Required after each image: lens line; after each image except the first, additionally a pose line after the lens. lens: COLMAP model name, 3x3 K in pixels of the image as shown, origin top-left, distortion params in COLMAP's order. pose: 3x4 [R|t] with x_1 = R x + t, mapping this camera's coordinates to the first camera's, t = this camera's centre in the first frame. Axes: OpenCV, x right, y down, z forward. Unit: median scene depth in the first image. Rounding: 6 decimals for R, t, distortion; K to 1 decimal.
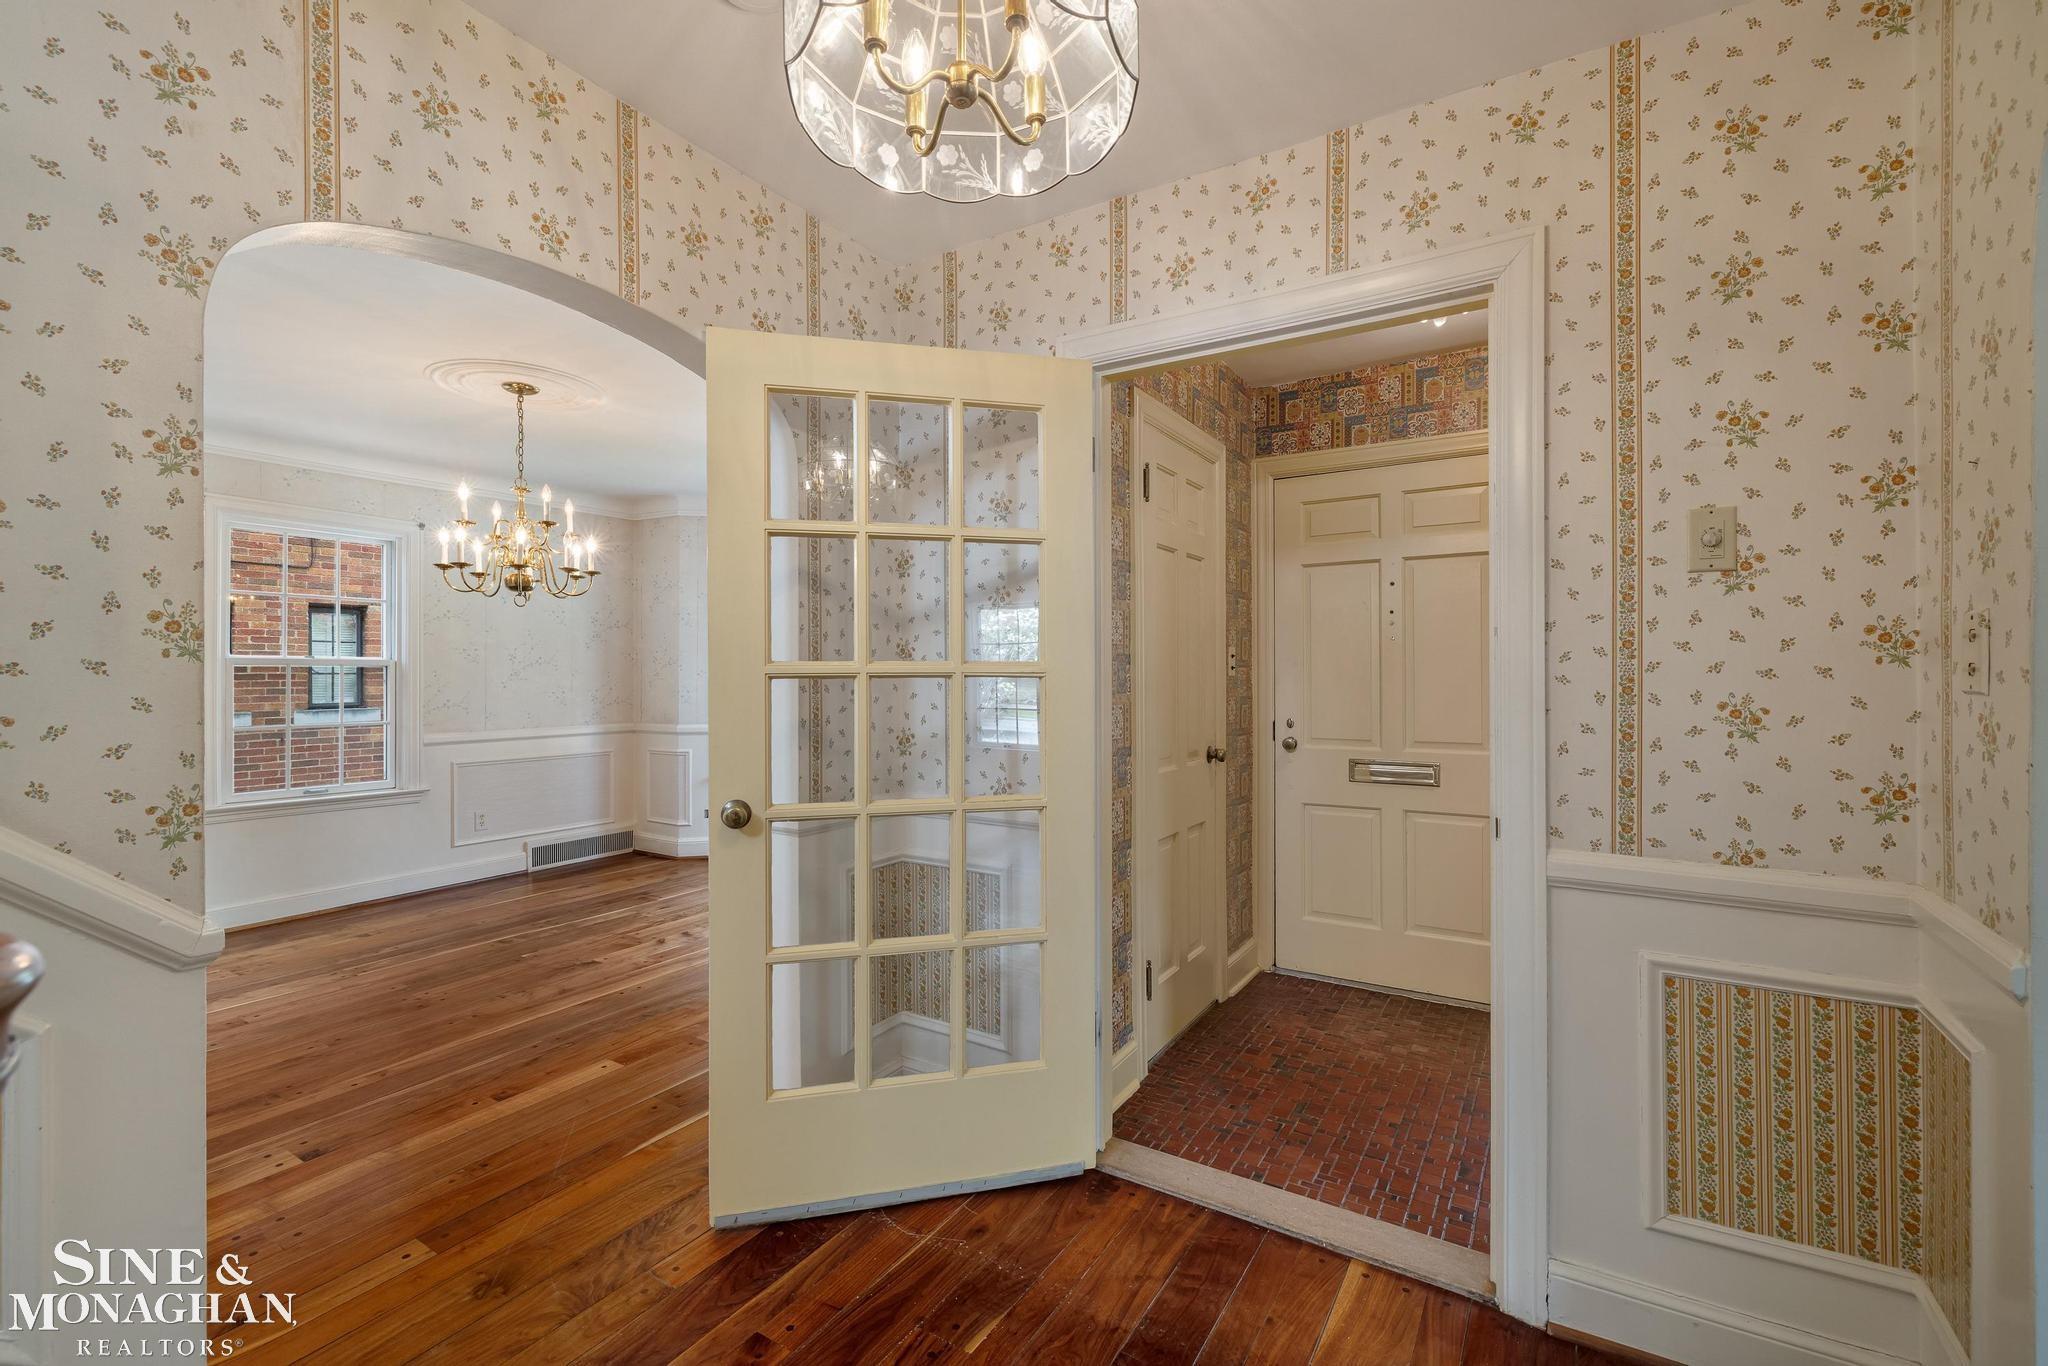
lens RADIAL K [[895.5, 0, 1032.5], [0, 895.5, 670.0], [0, 0, 1]] dist [0.011948, -0.000243]
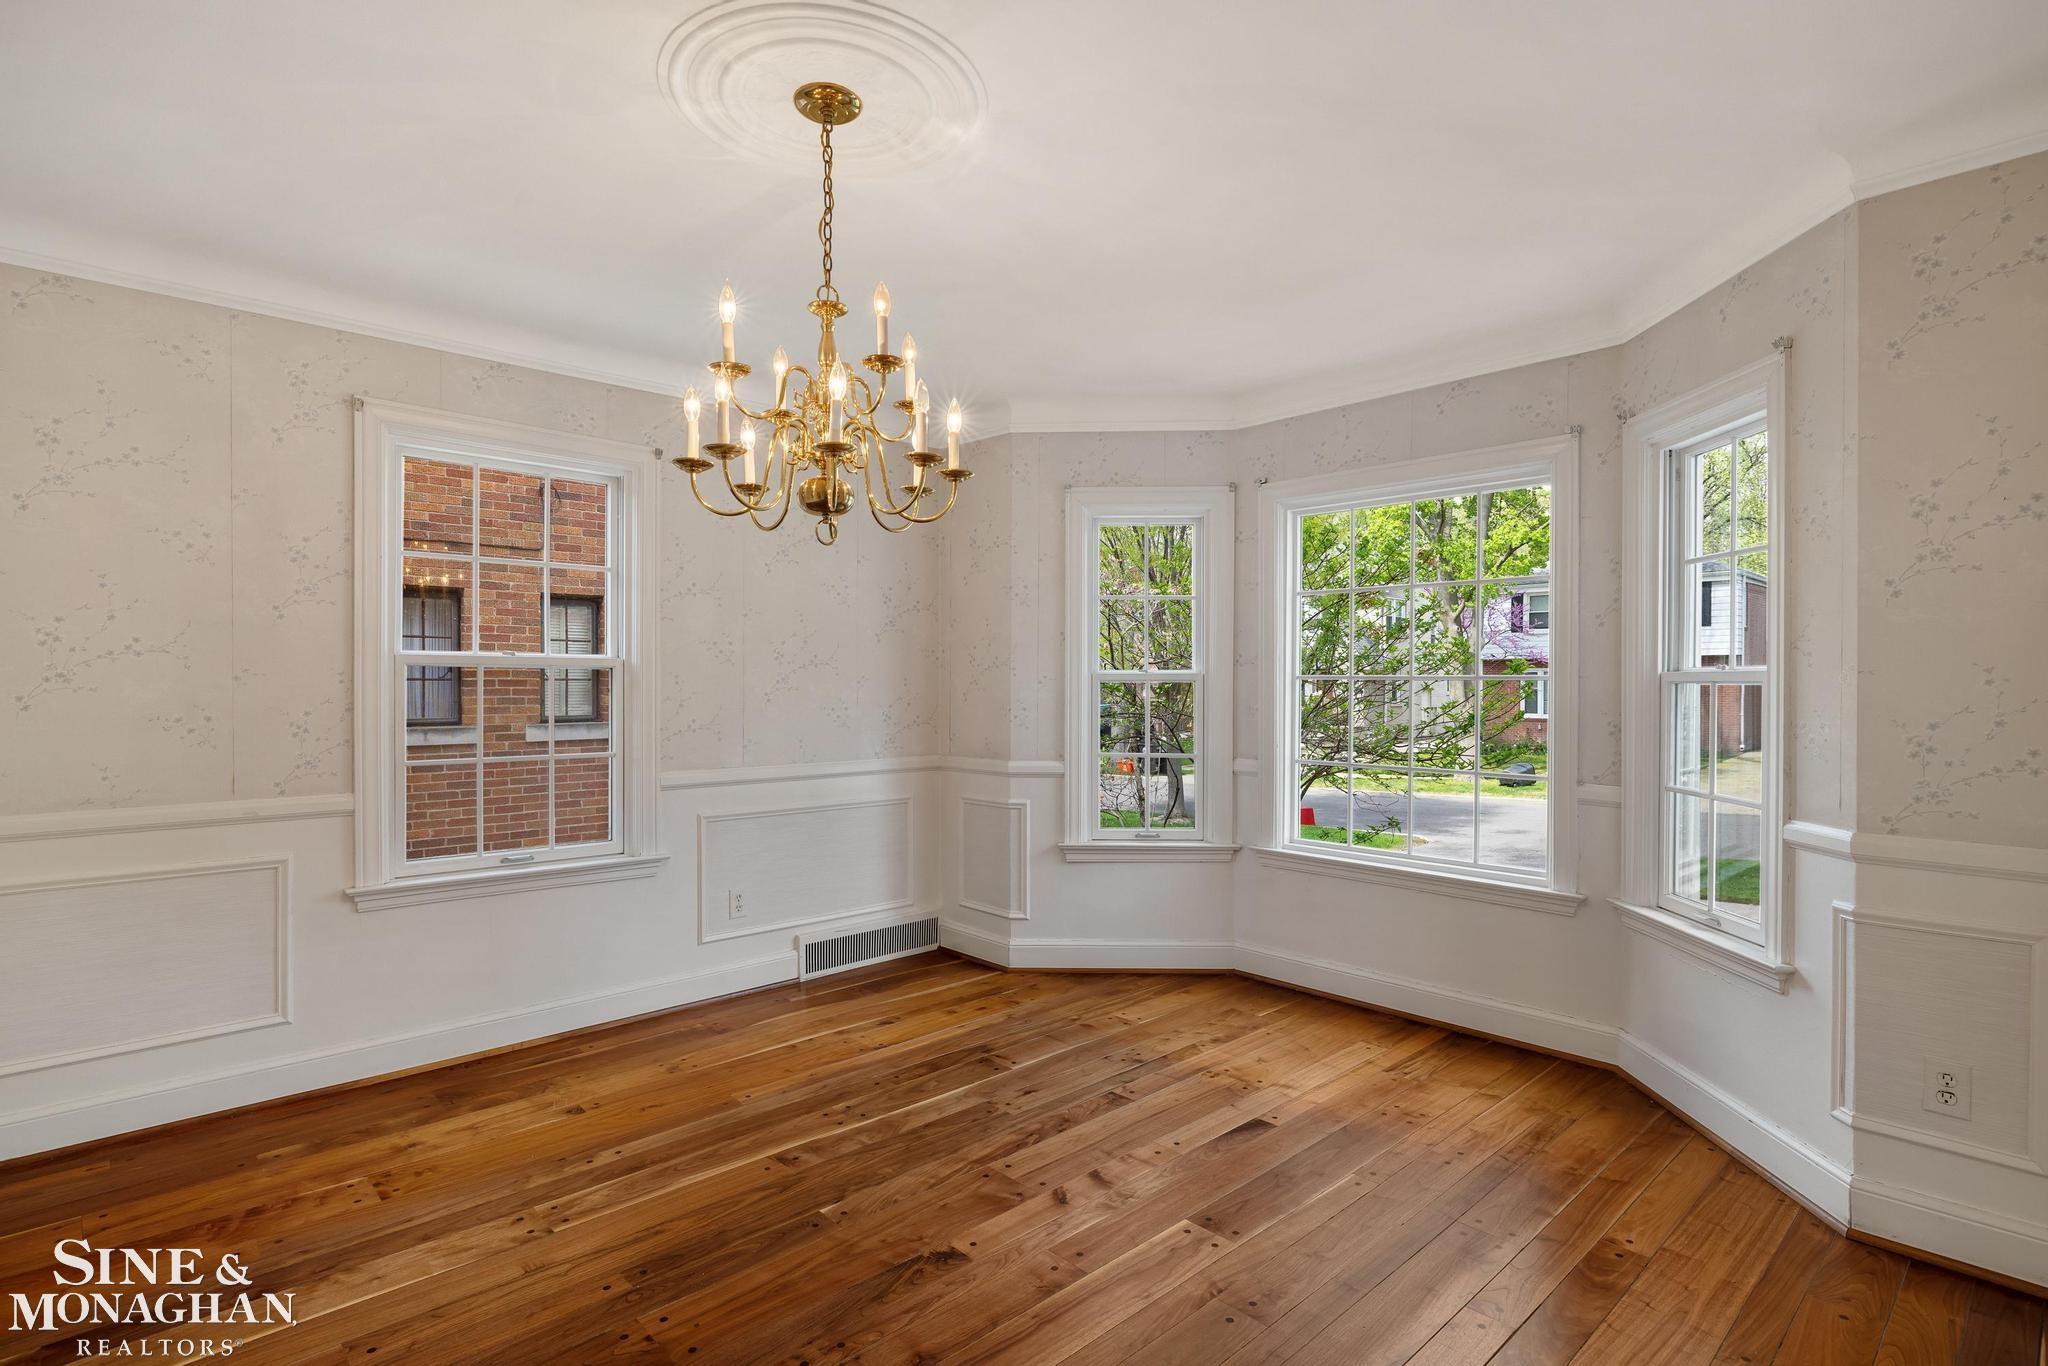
lens RADIAL K [[966.6, 0, 1019.9], [0, 966.6, 684.7], [0, 0, 1]] dist [-0.000441, 0.000514]
pose [[0.970447, 0.004149, -0.241280, -0.275080], [-0.002452, 0.999970, 0.007332, 0.002426], [0.241303, -0.006524, 0.970428, 0.414266]]
